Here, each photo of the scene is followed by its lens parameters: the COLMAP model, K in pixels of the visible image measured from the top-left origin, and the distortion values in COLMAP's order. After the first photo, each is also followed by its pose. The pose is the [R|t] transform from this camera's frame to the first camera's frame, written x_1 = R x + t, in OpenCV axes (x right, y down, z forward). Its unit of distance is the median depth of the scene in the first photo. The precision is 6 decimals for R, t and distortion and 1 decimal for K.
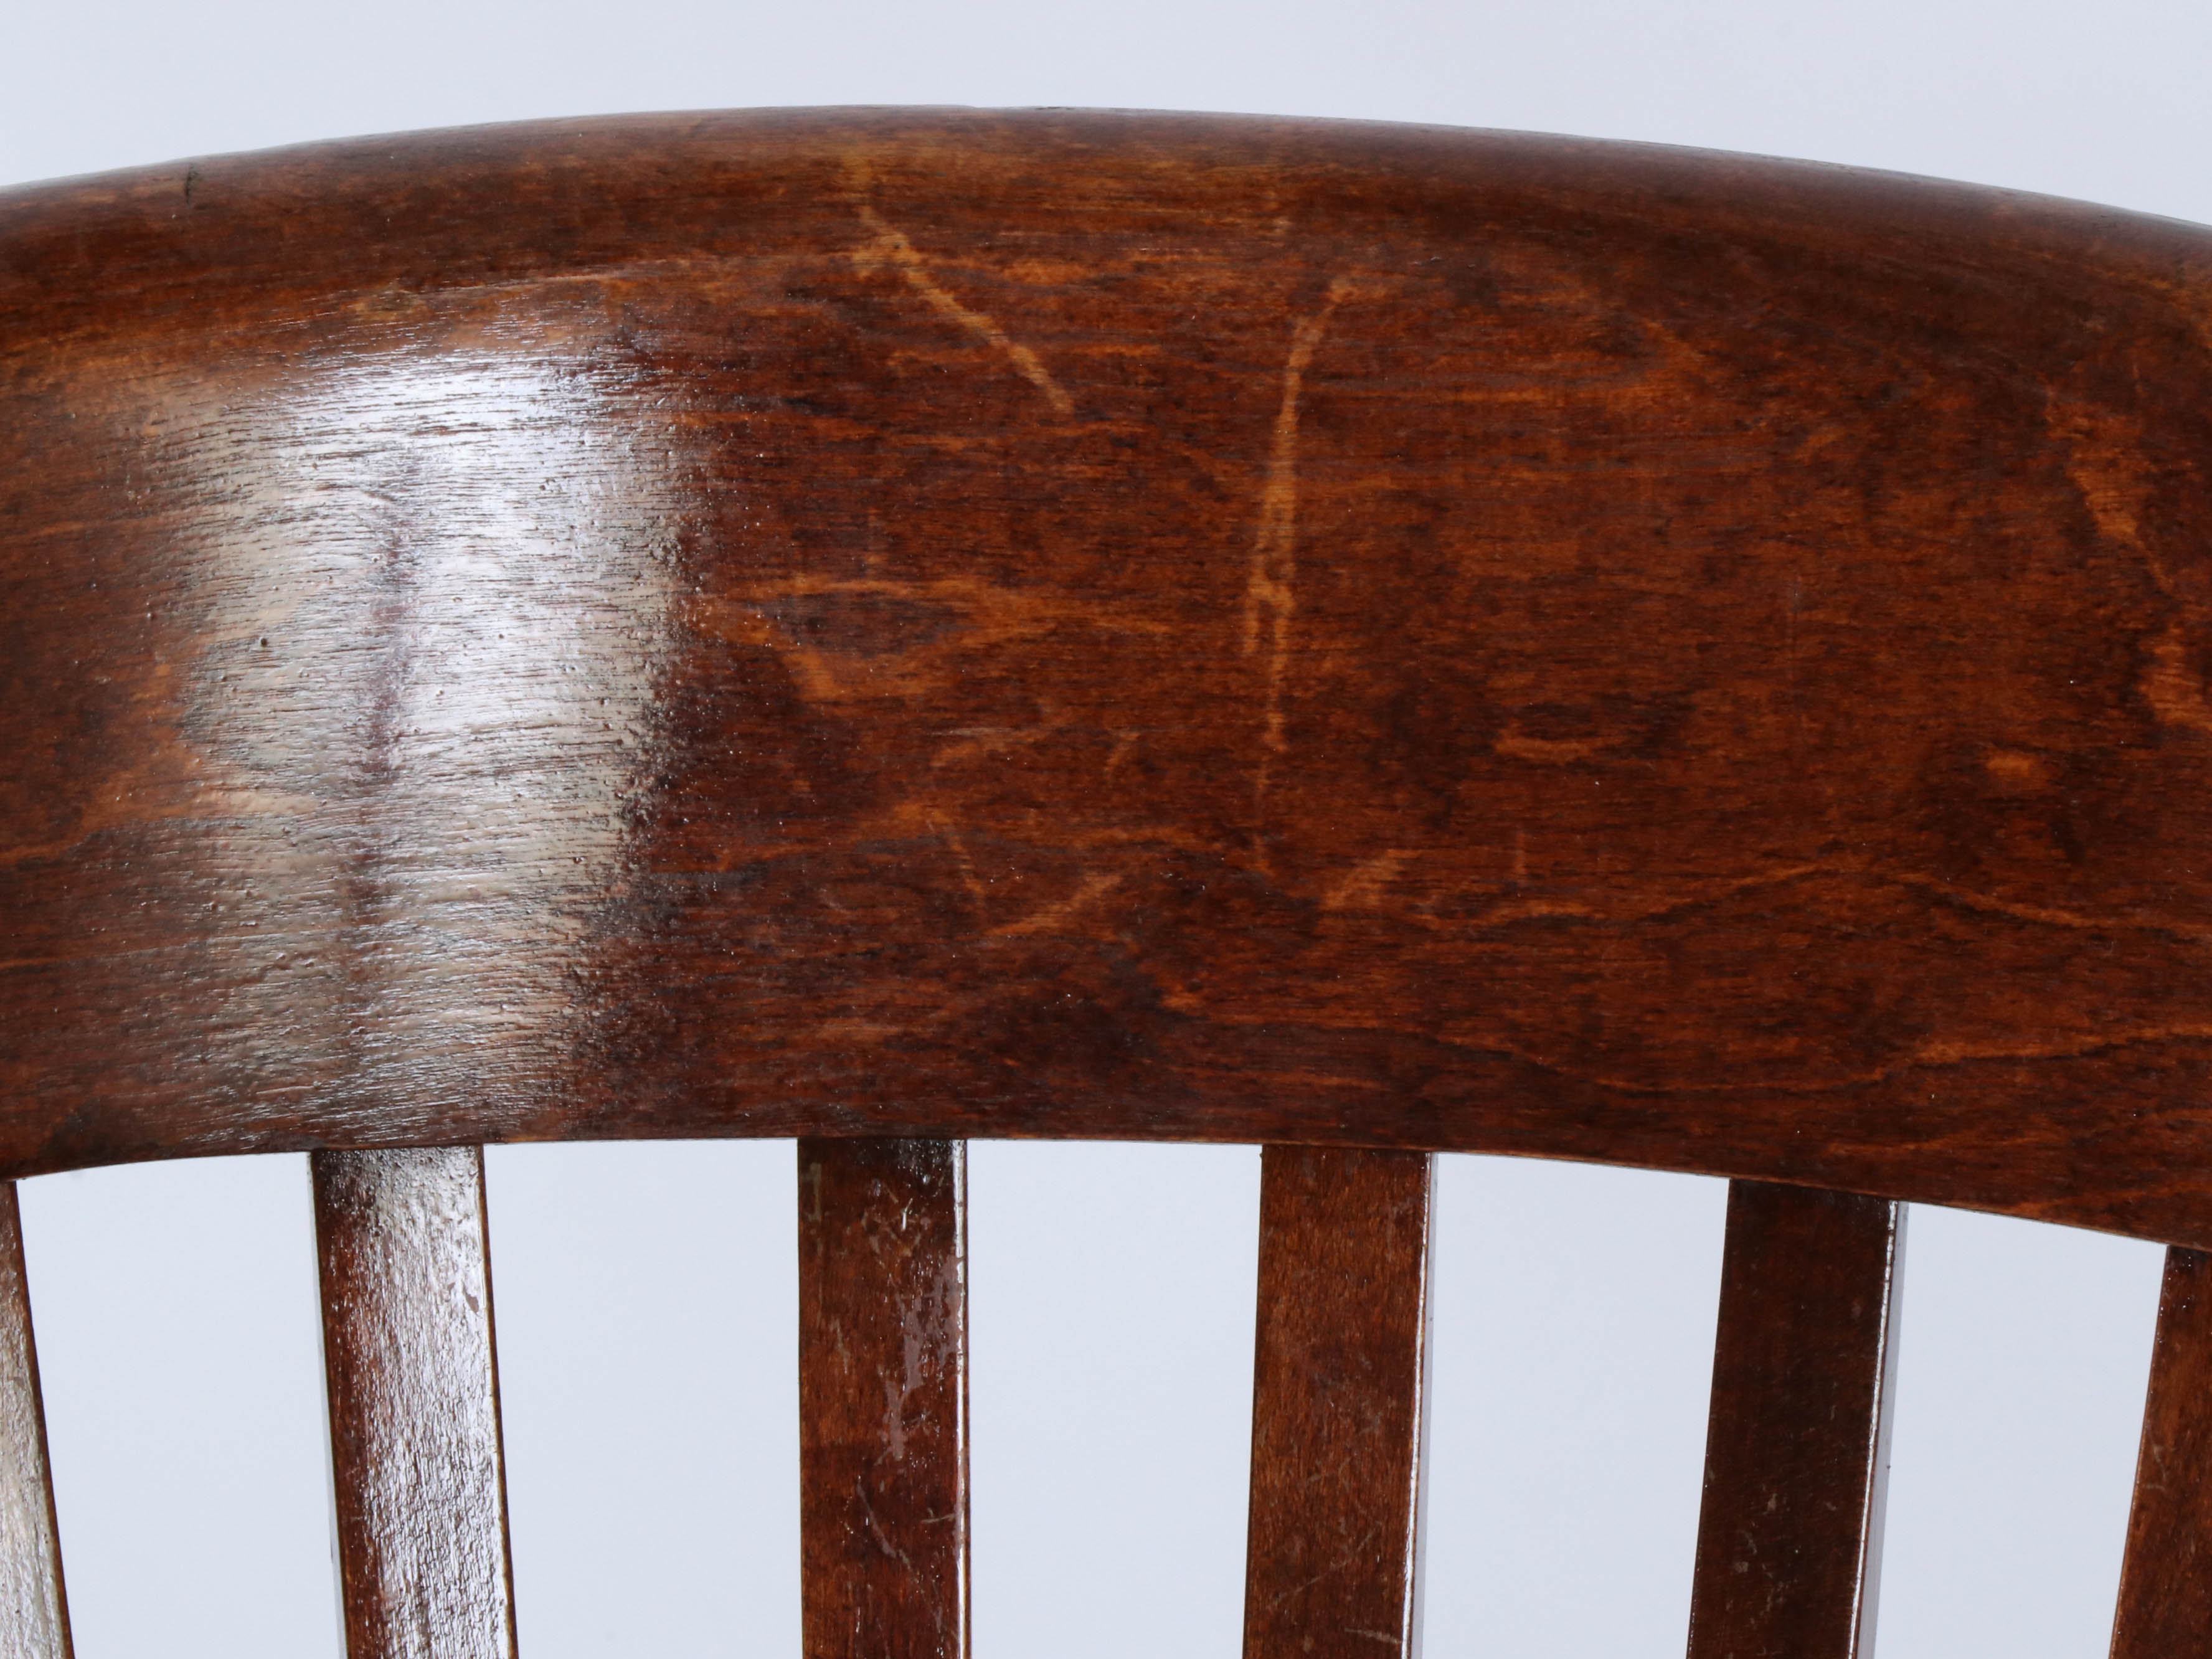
lens RADIAL K [[12043.1, 0, 1106.0], [0, 12043.1, 829.5], [0, 0, 1]] dist [-0.196596, 3.952833]
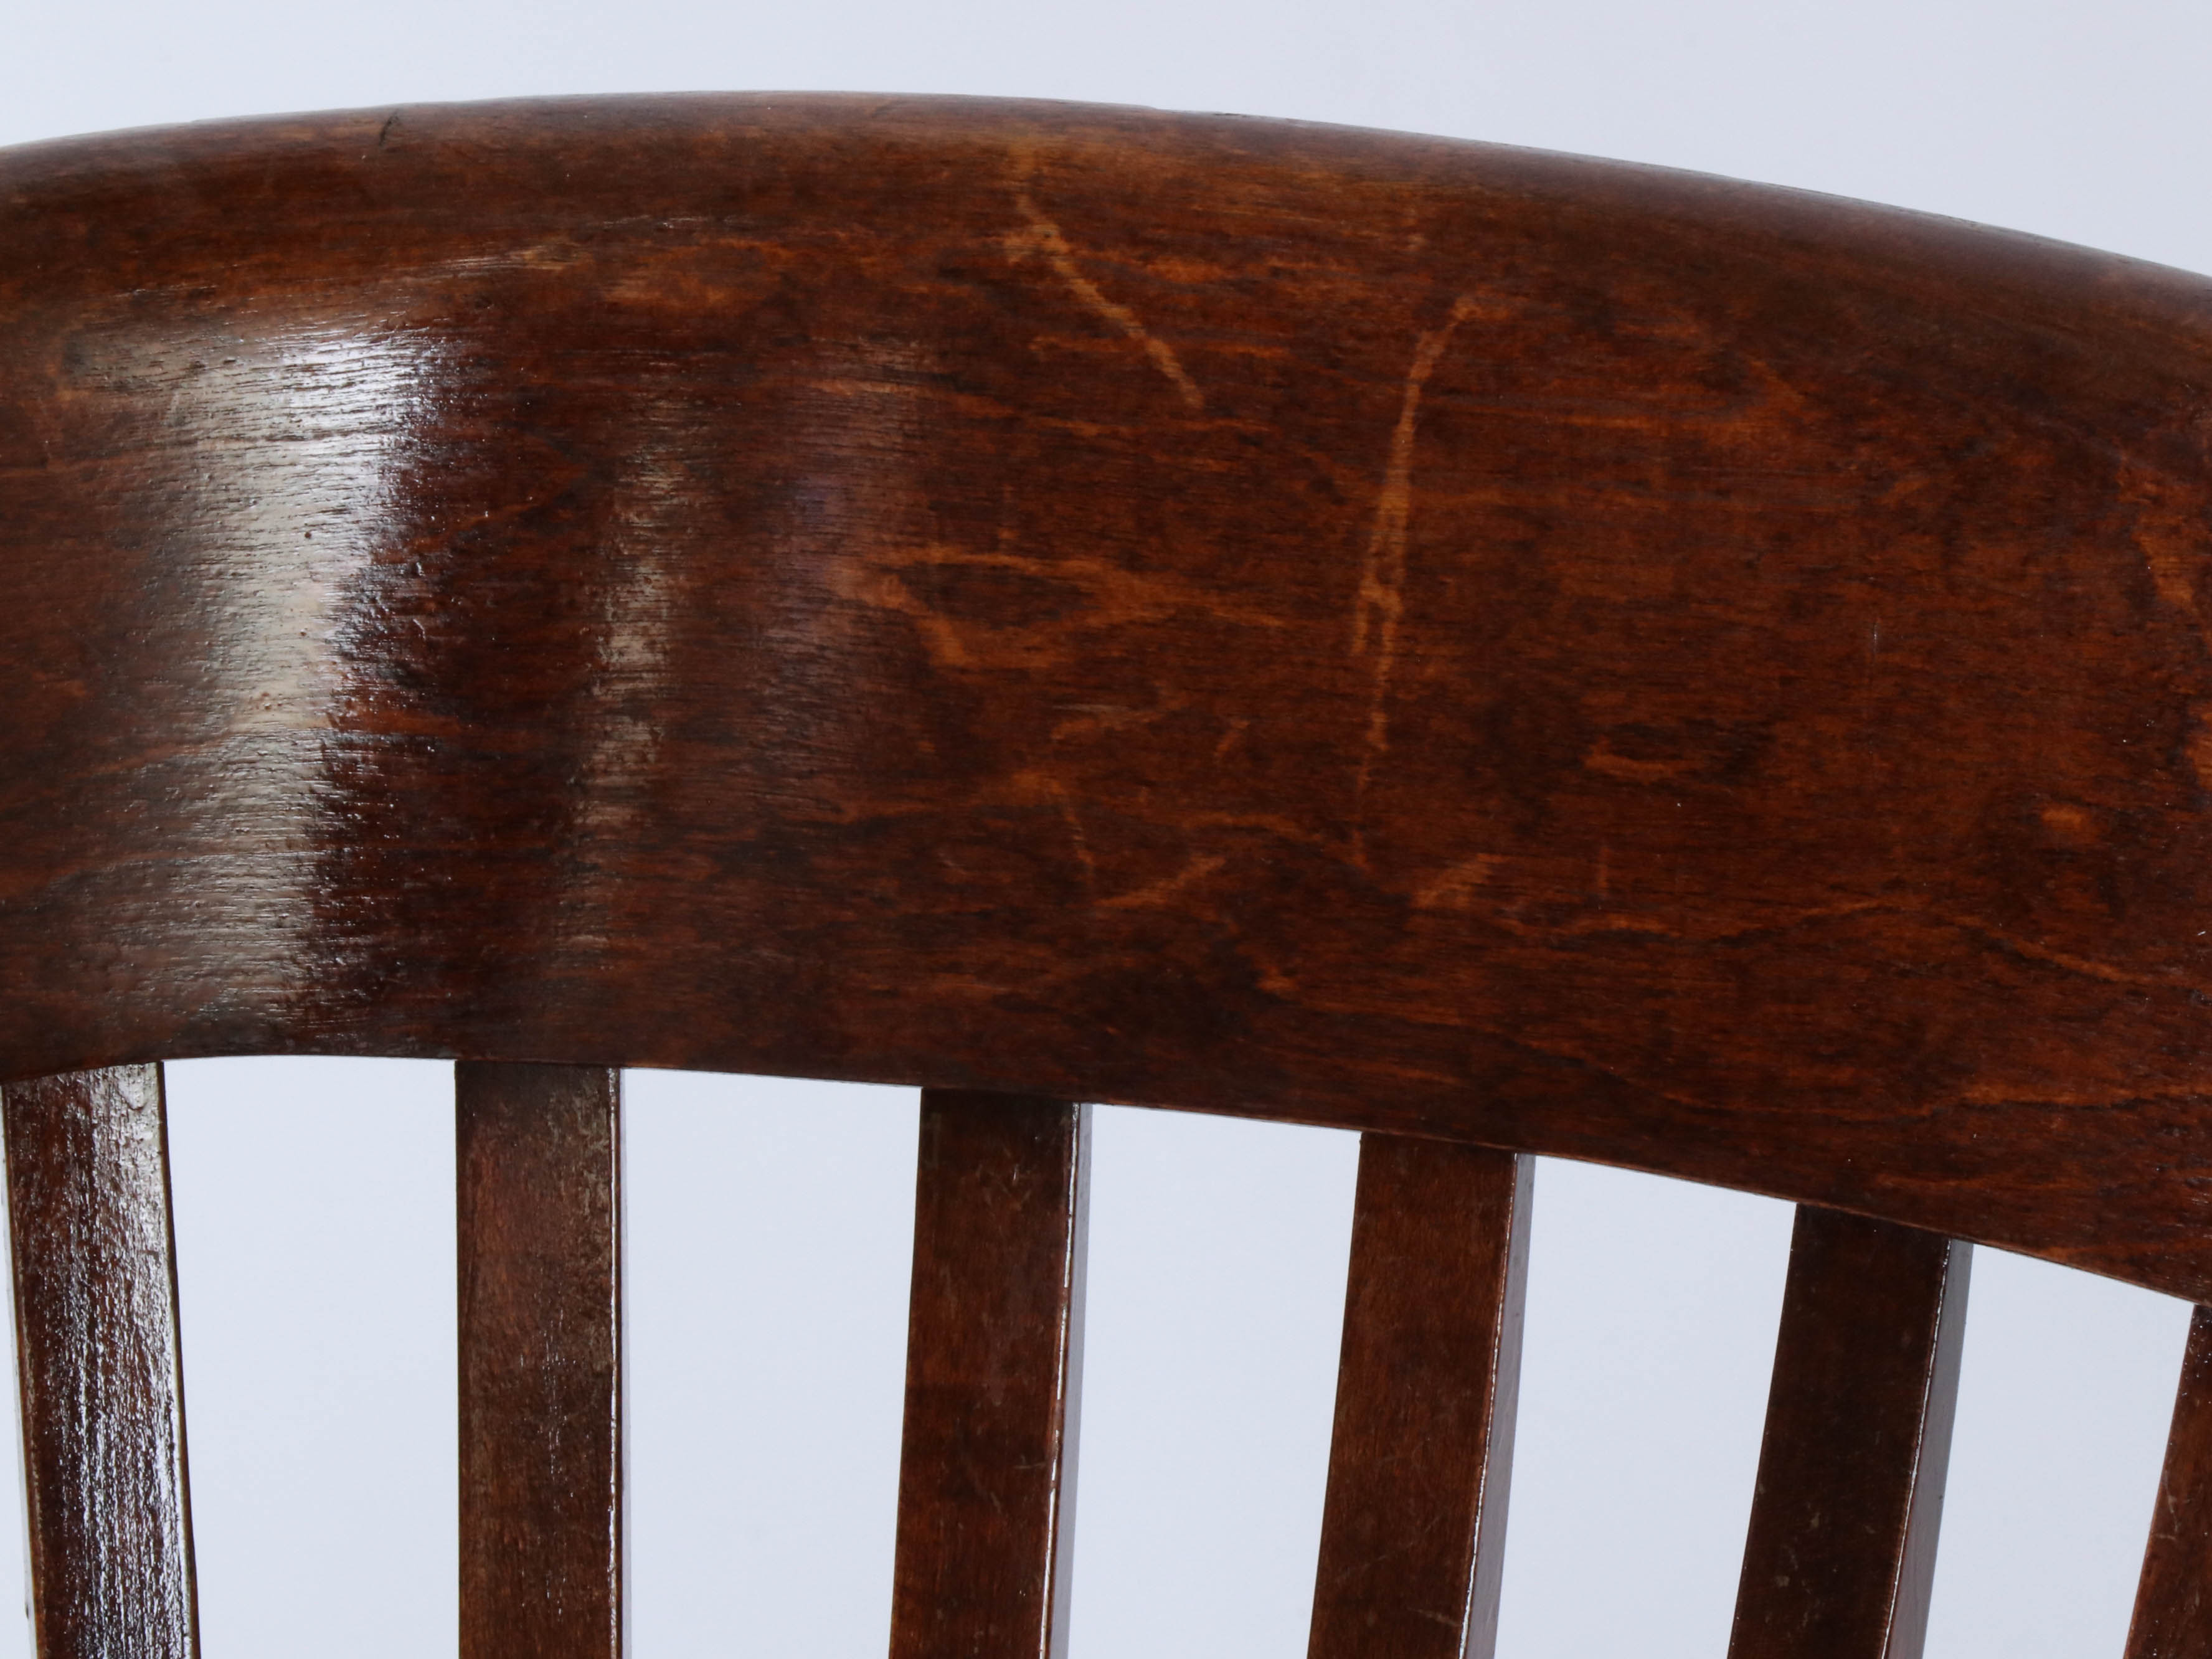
lens RADIAL K [[12043.1, 0, 1106.0], [0, 12043.1, 829.5], [0, 0, 1]] dist [-0.196596, 3.952833]
pose [[0.981297, 0.079546, -0.175296, 0.173374], [-0.080650, 0.996742, 0.000827, 0.001333], [0.174790, 0.013326, 0.984516, -0.019934]]
